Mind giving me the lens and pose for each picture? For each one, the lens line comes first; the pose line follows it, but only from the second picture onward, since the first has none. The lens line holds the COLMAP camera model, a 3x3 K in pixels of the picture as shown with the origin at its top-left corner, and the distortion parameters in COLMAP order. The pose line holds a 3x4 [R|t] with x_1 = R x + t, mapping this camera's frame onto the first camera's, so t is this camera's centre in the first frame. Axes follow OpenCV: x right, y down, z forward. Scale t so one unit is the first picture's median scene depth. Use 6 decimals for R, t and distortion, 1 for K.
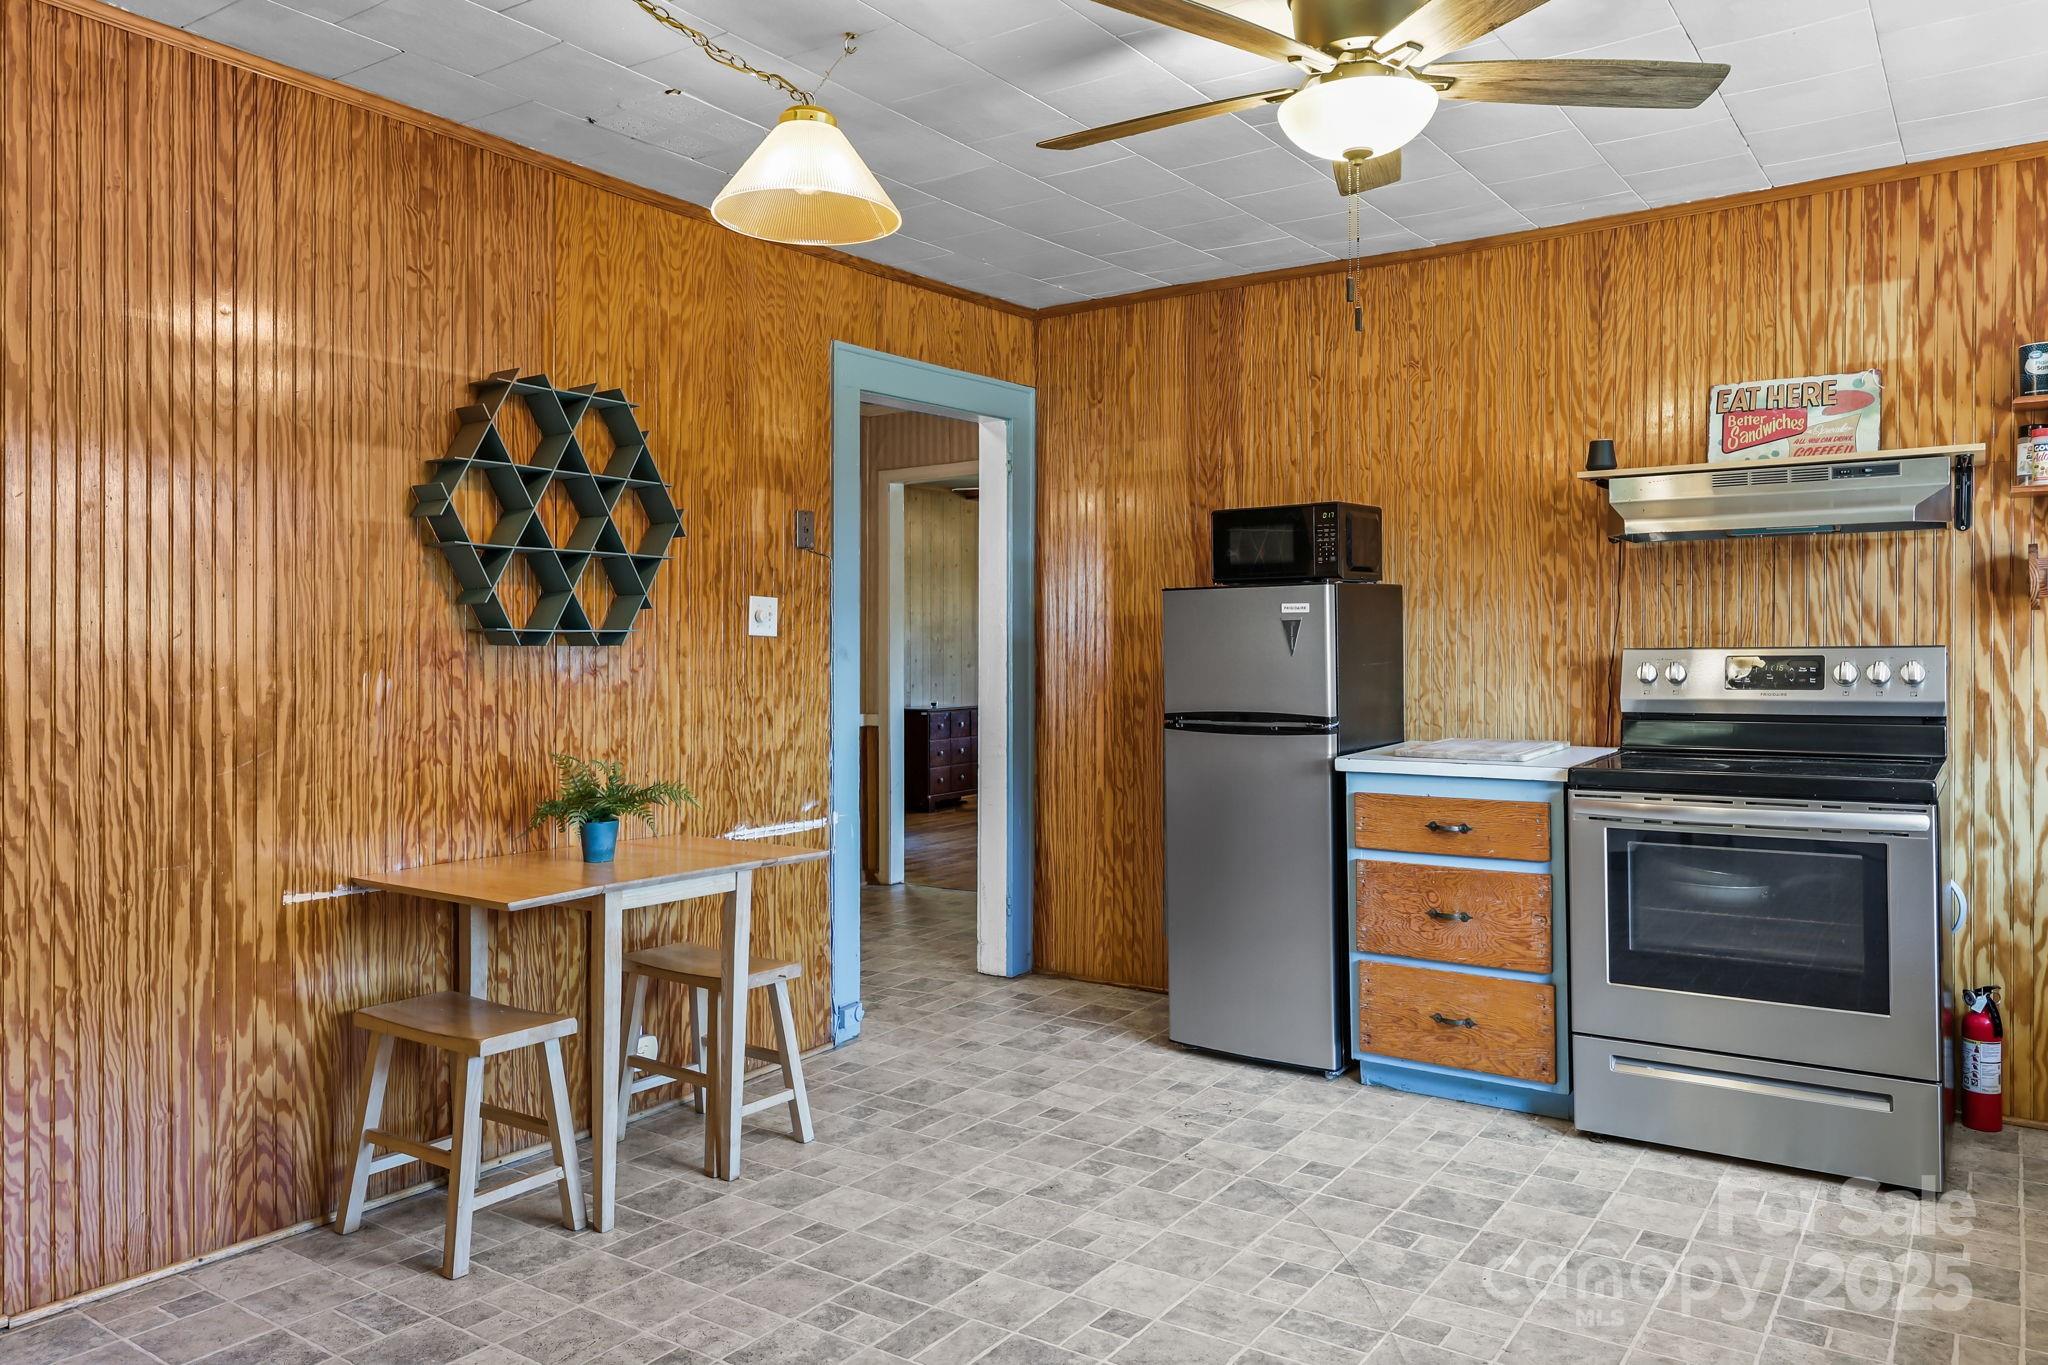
lens RADIAL K [[1428.9, 0, 989.6], [0, 1428.9, 656.8], [0, 0, 1]] dist [0.003071, 0.002751]
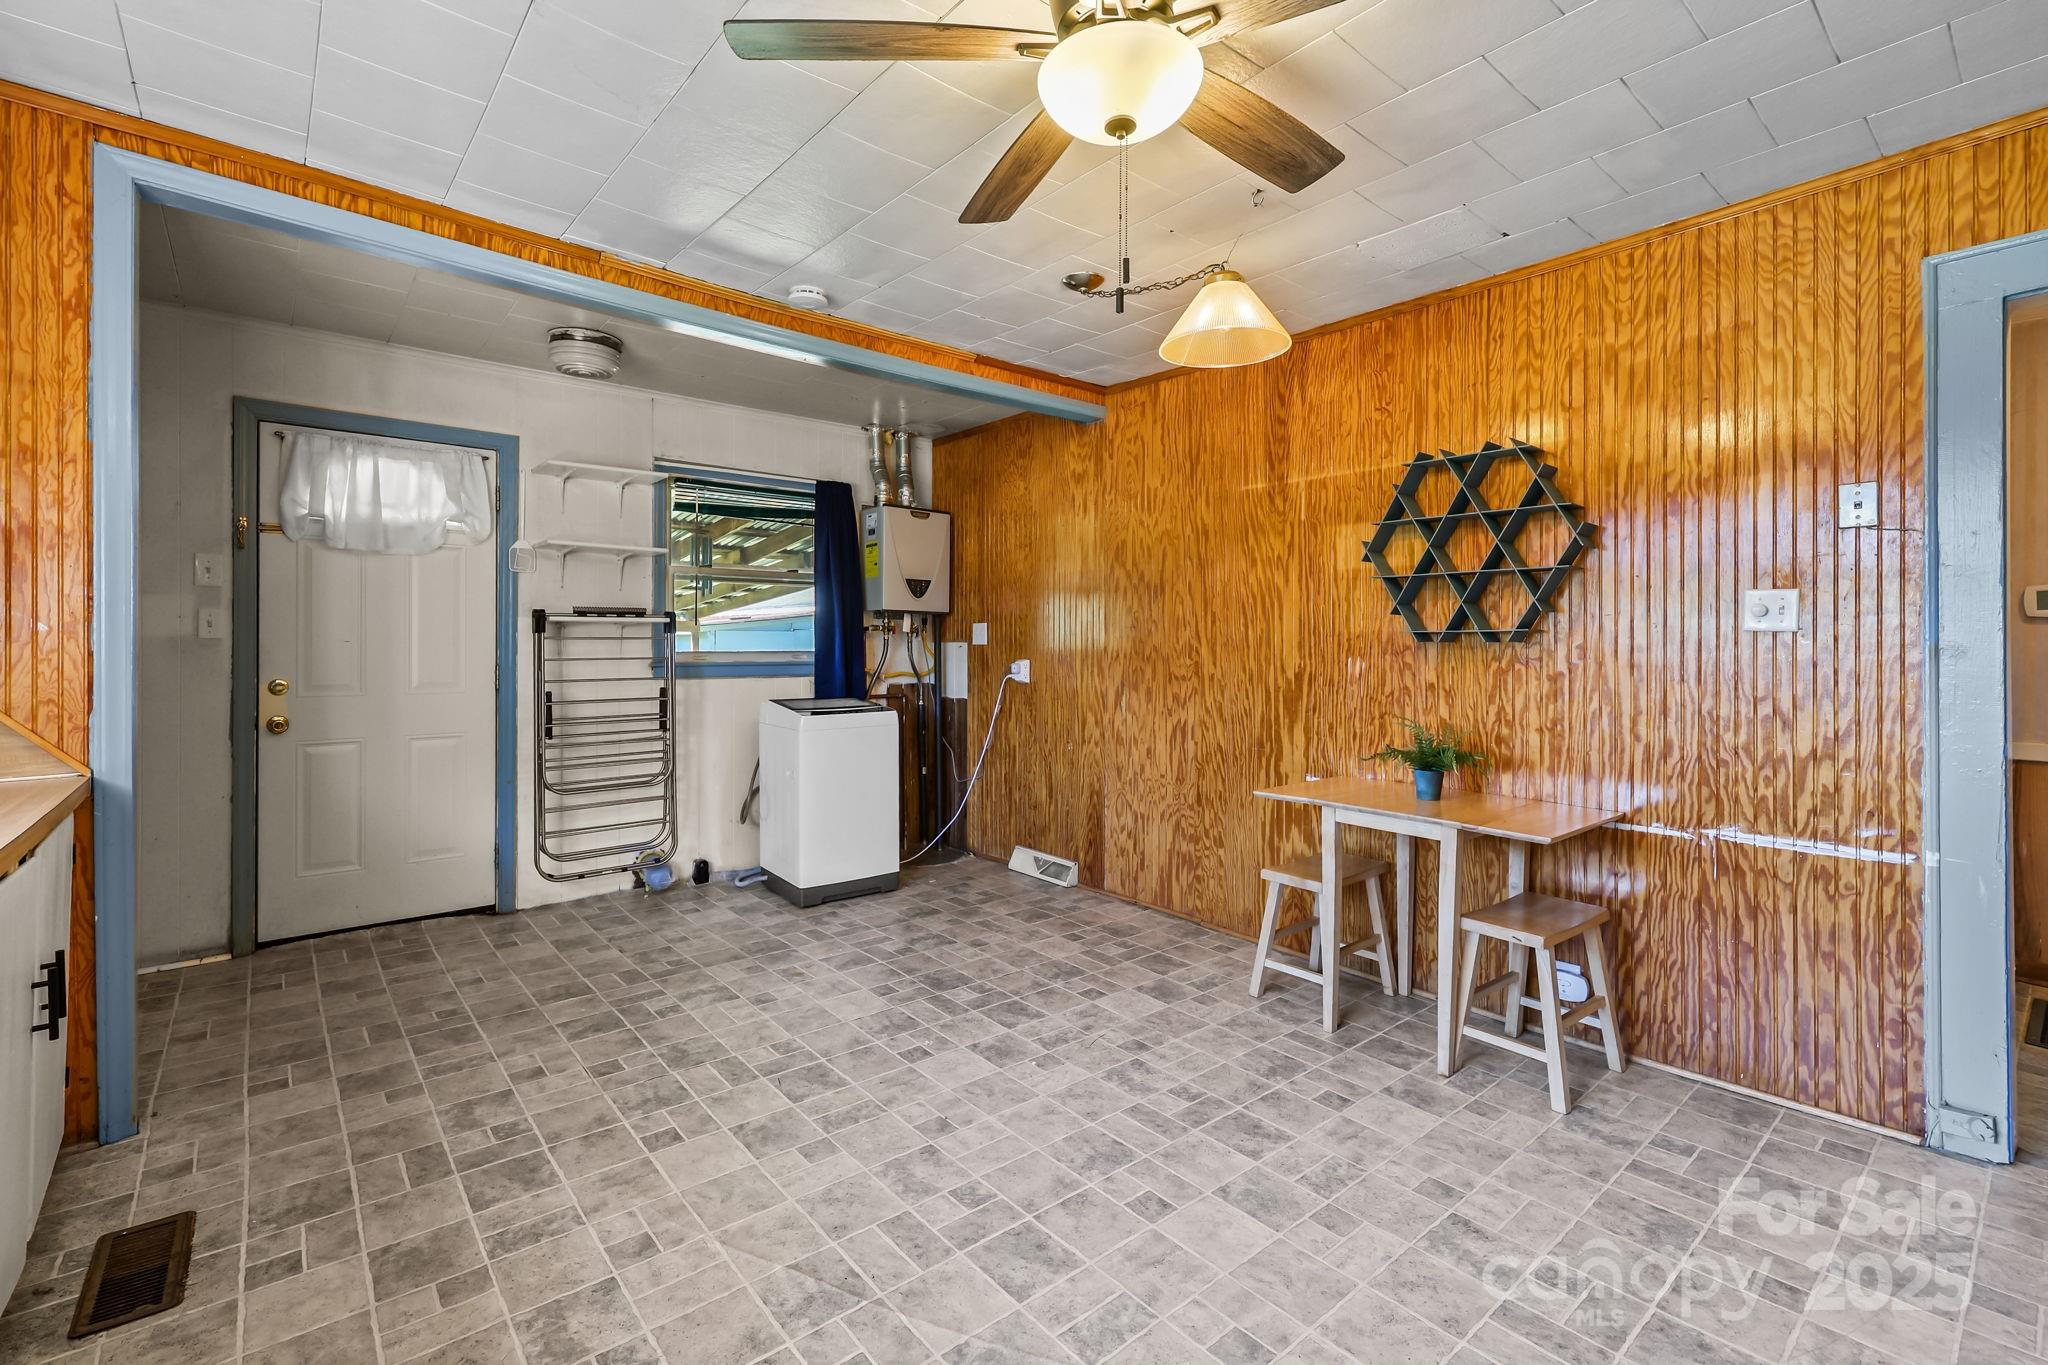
lens RADIAL K [[880.1, 0, 1013.9], [0, 880.1, 648.1], [0, 0, 1]] dist [0.000469, -0.000099]
pose [[-0.249545, 0.006144, -0.968344, 0.579233], [-0.005334, 0.999956, 0.007719, -0.005927], [0.968348, 0.007091, -0.249501, 0.743590]]
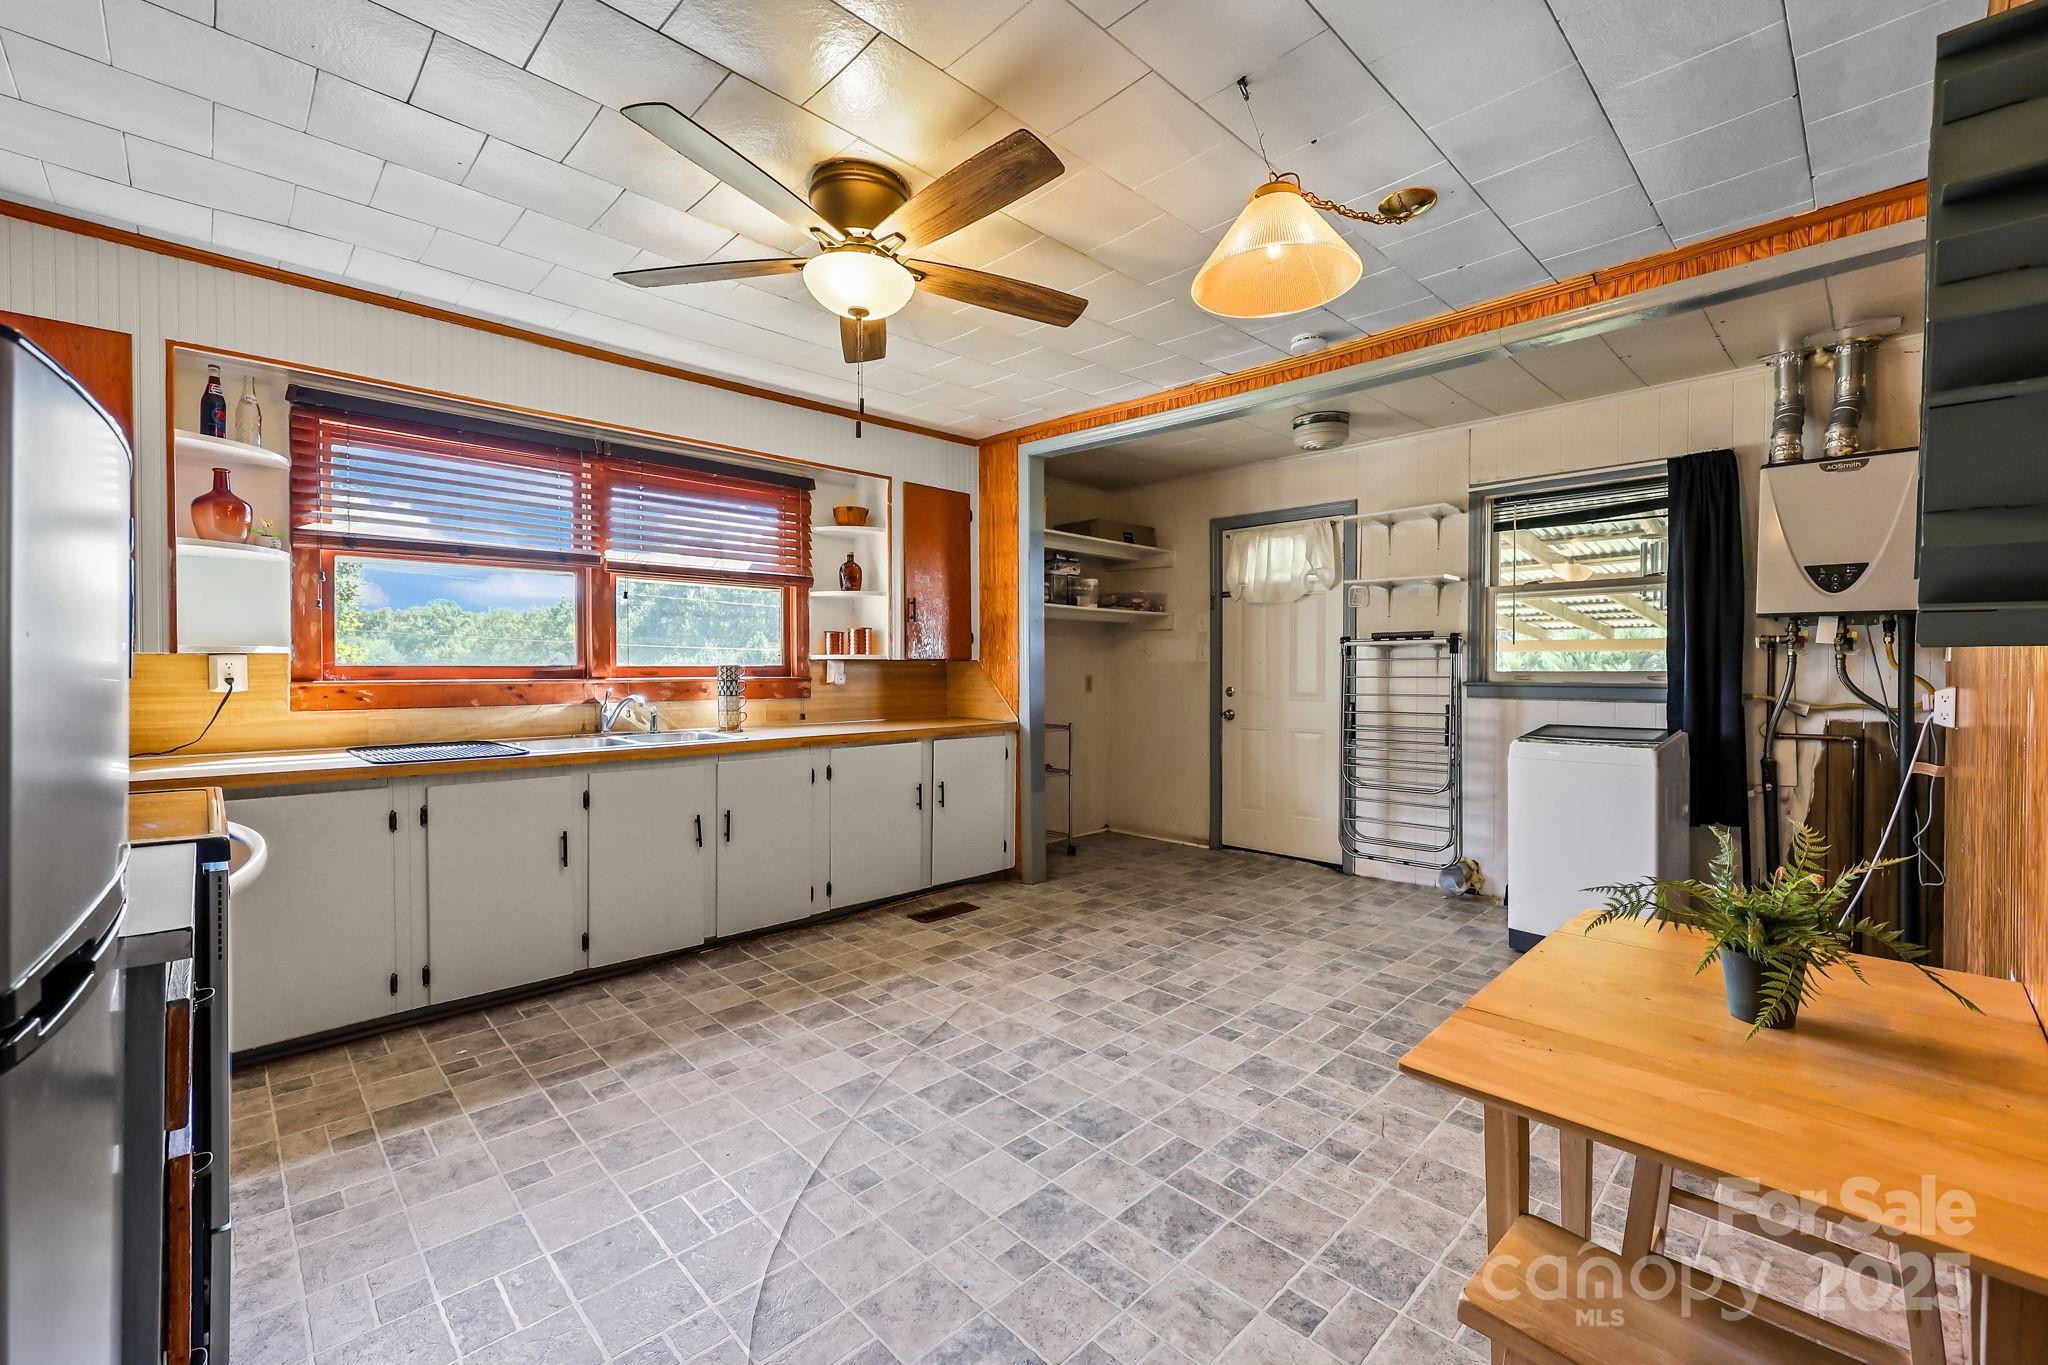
lens RADIAL K [[835.5, 0, 1040.6], [0, 835.5, 684.2], [0, 0, 1]] dist [-0.000295, 0.000166]
pose [[-0.988667, -0.000108, 0.150128, -0.030957], [0.003532, 0.999706, 0.023975, -0.001335], [-0.150086, 0.024234, -0.988376, 1.240320]]
